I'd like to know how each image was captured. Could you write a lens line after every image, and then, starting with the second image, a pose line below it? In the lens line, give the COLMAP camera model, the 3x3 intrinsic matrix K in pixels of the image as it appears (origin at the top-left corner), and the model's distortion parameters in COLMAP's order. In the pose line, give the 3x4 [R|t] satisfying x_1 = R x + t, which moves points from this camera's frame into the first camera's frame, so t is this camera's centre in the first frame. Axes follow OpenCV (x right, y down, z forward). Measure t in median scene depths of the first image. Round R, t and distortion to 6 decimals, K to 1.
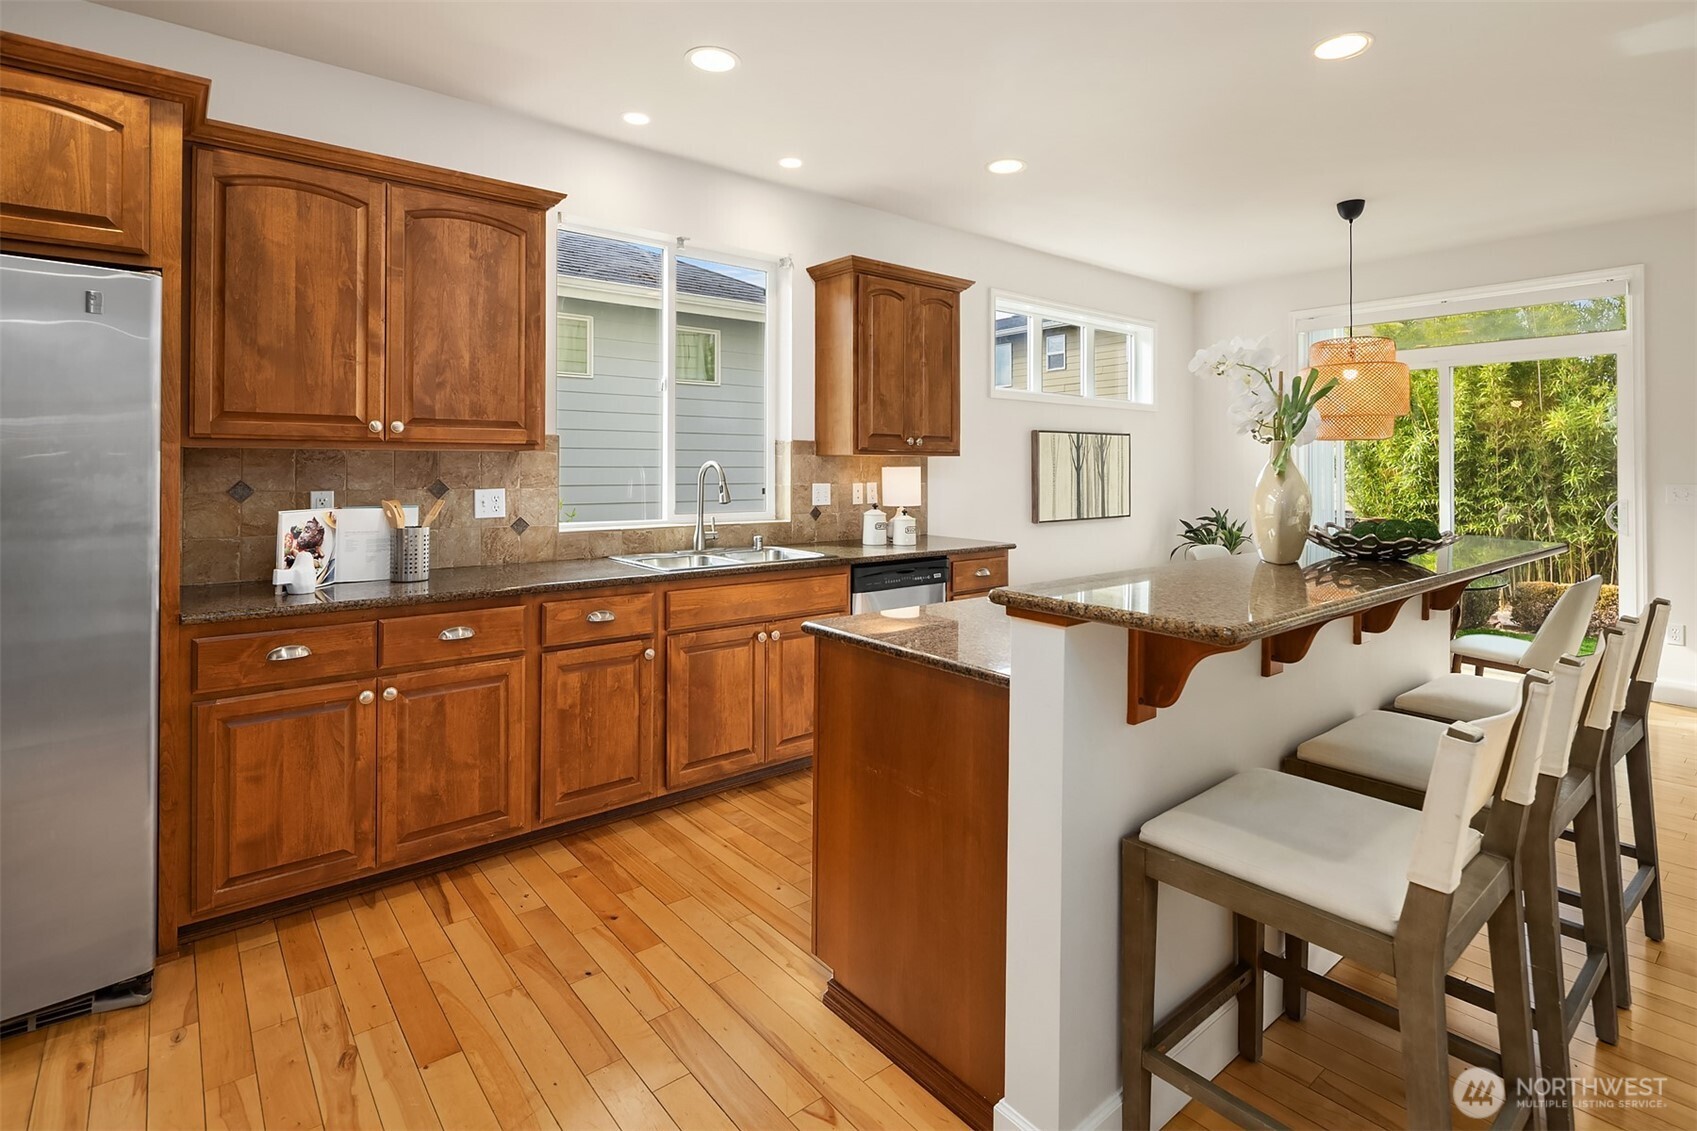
lens RADIAL K [[832.3, 0, 841.3], [0, 832.3, 451.2], [0, 0, 1]] dist [-0.003640, -0.003034]
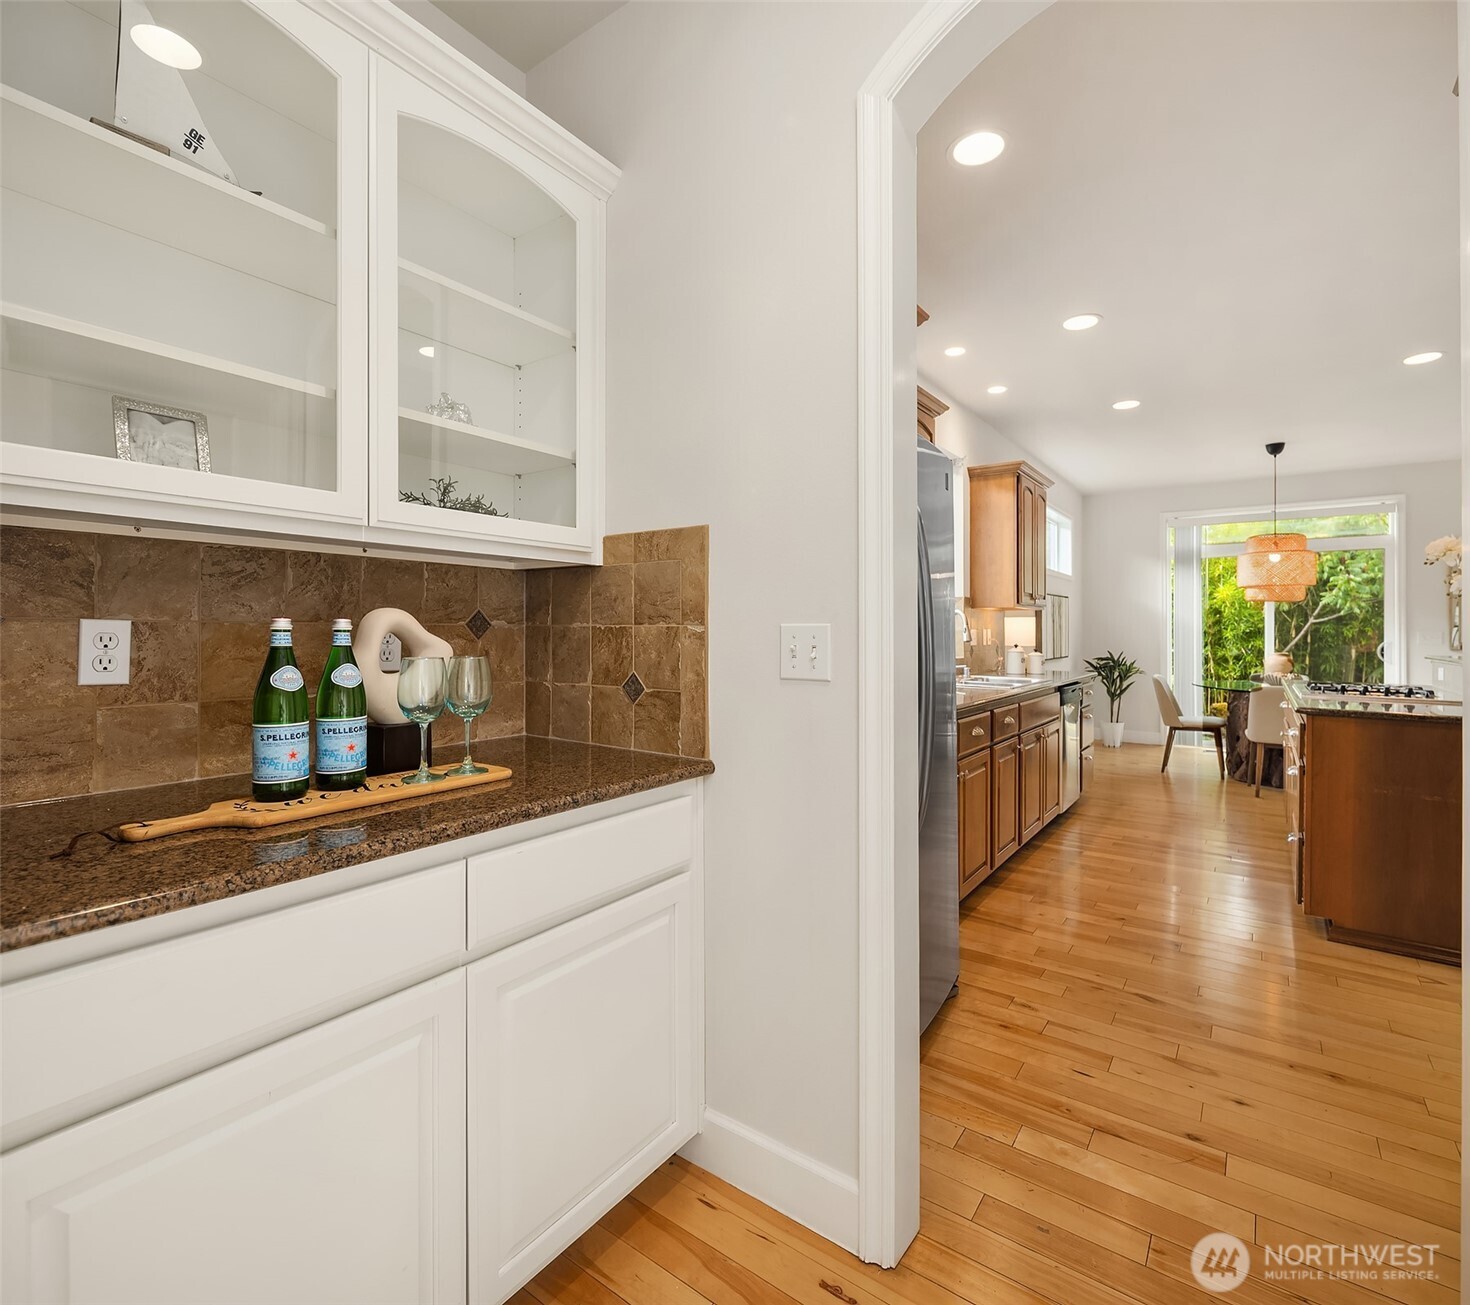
lens RADIAL K [[729.0, 0, 727.4], [0, 729.0, 627.9], [0, 0, 1]] dist [0.000724, 0.000419]
pose [[0.966059, 0.002146, 0.258311, -0.685171], [-0.006768, 0.999833, 0.017005, 0.017968], [-0.258231, -0.018176, 0.965912, -0.027284]]
